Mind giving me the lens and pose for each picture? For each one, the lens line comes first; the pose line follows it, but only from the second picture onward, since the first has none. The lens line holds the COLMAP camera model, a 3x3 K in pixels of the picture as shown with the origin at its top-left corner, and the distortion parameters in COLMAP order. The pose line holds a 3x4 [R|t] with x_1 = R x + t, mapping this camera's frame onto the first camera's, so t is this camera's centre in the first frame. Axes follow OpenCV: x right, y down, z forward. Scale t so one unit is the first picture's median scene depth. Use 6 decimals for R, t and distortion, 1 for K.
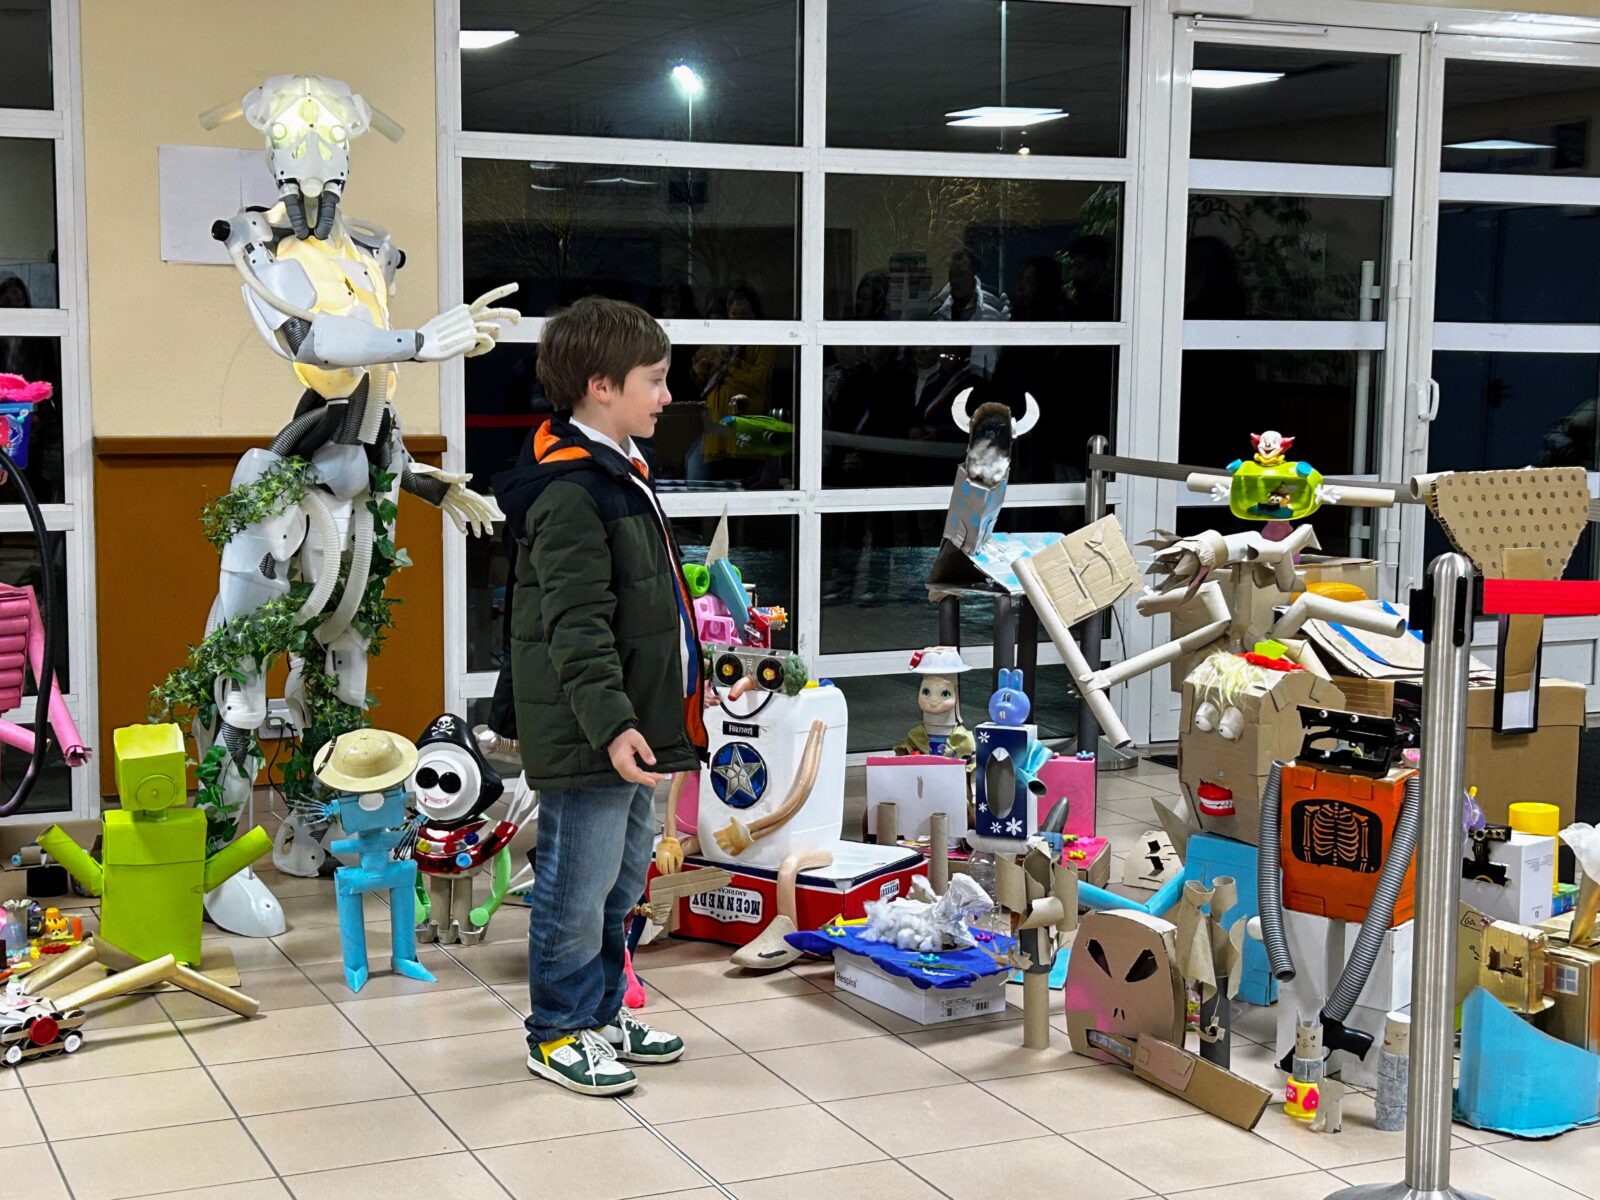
lens RADIAL K [[2435.6, 0, 804.5], [0, 2435.6, 590.1], [0, 0, 1]] dist [0.123626, 0.000000]
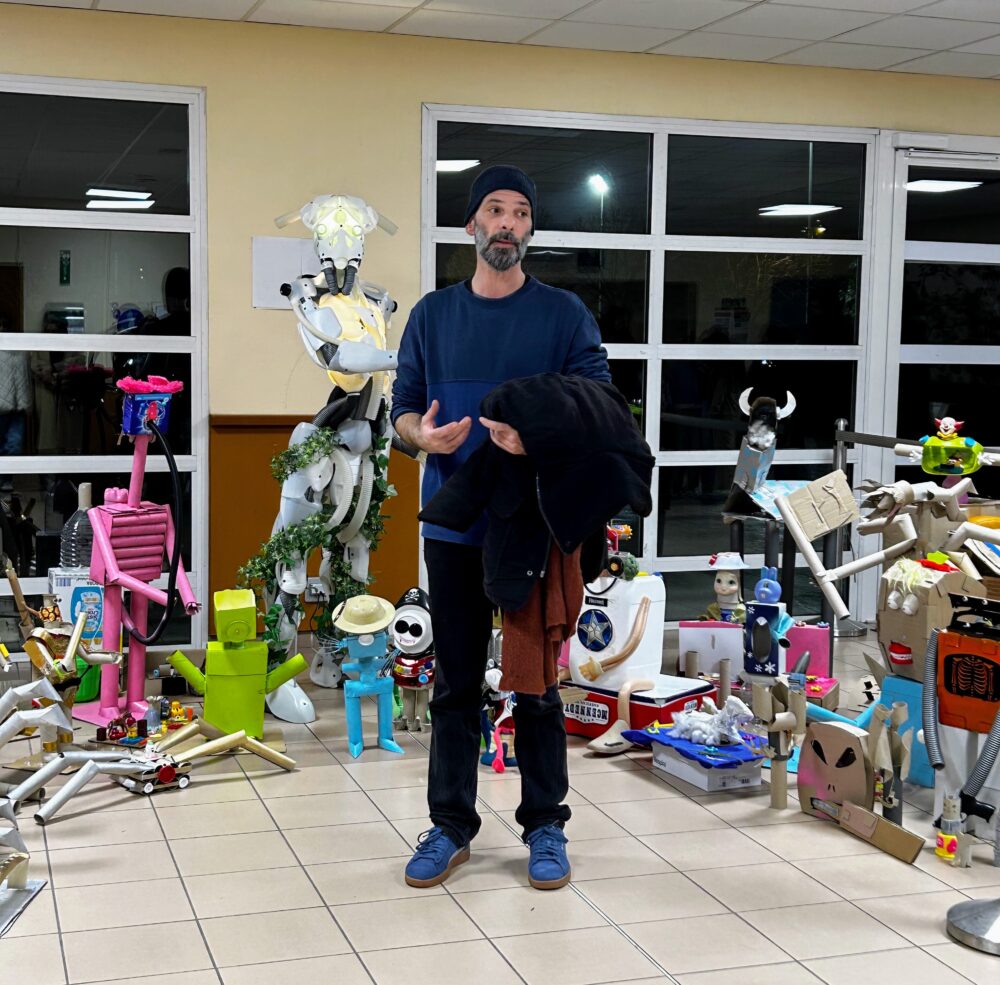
lens RADIAL K [[1603.3, 0, 510.6], [0, 1603.3, 463.2], [0, 0, 1]] dist [0.162757, 0.000000]
pose [[0.994687, 0.012982, -0.102122, 0.023412], [-0.016446, 0.999315, -0.033156, 0.002747], [0.101622, 0.034660, 0.994219, -0.050058]]
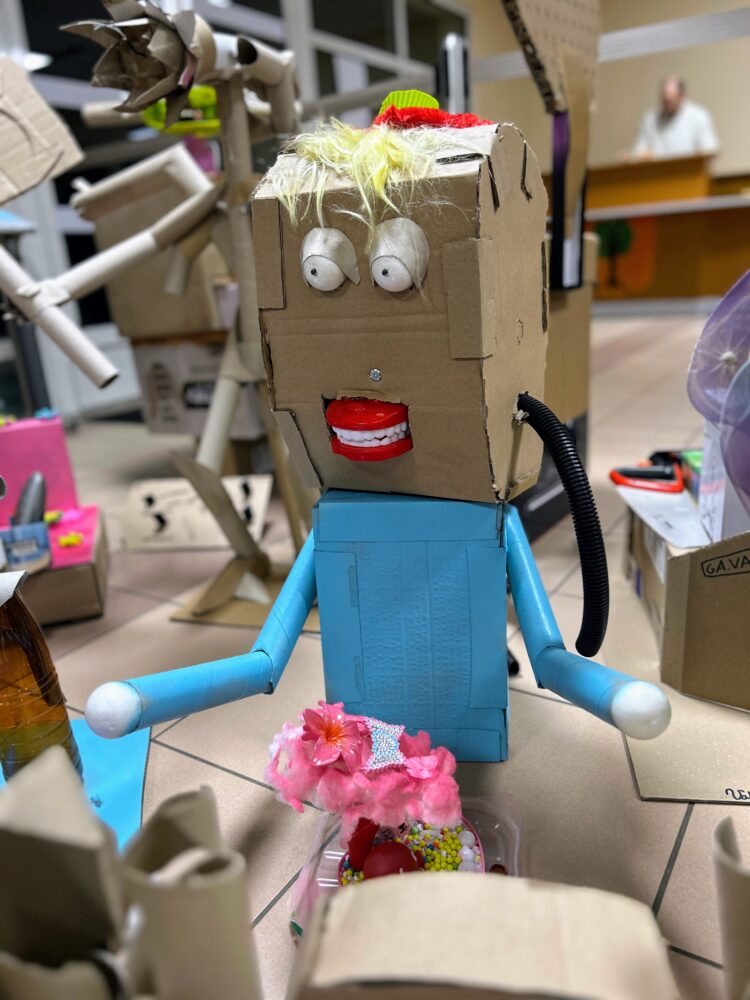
lens RADIAL K [[756.5, 0, 370.8], [0, 756.5, 511.2], [0, 0, 1]] dist [0.048580, -0.048835]
pose [[0.840175, -0.237818, 0.487389, 0.081712], [0.139550, 0.963263, 0.229457, 0.061448], [-0.524053, -0.124769, 0.842497, 0.800990]]
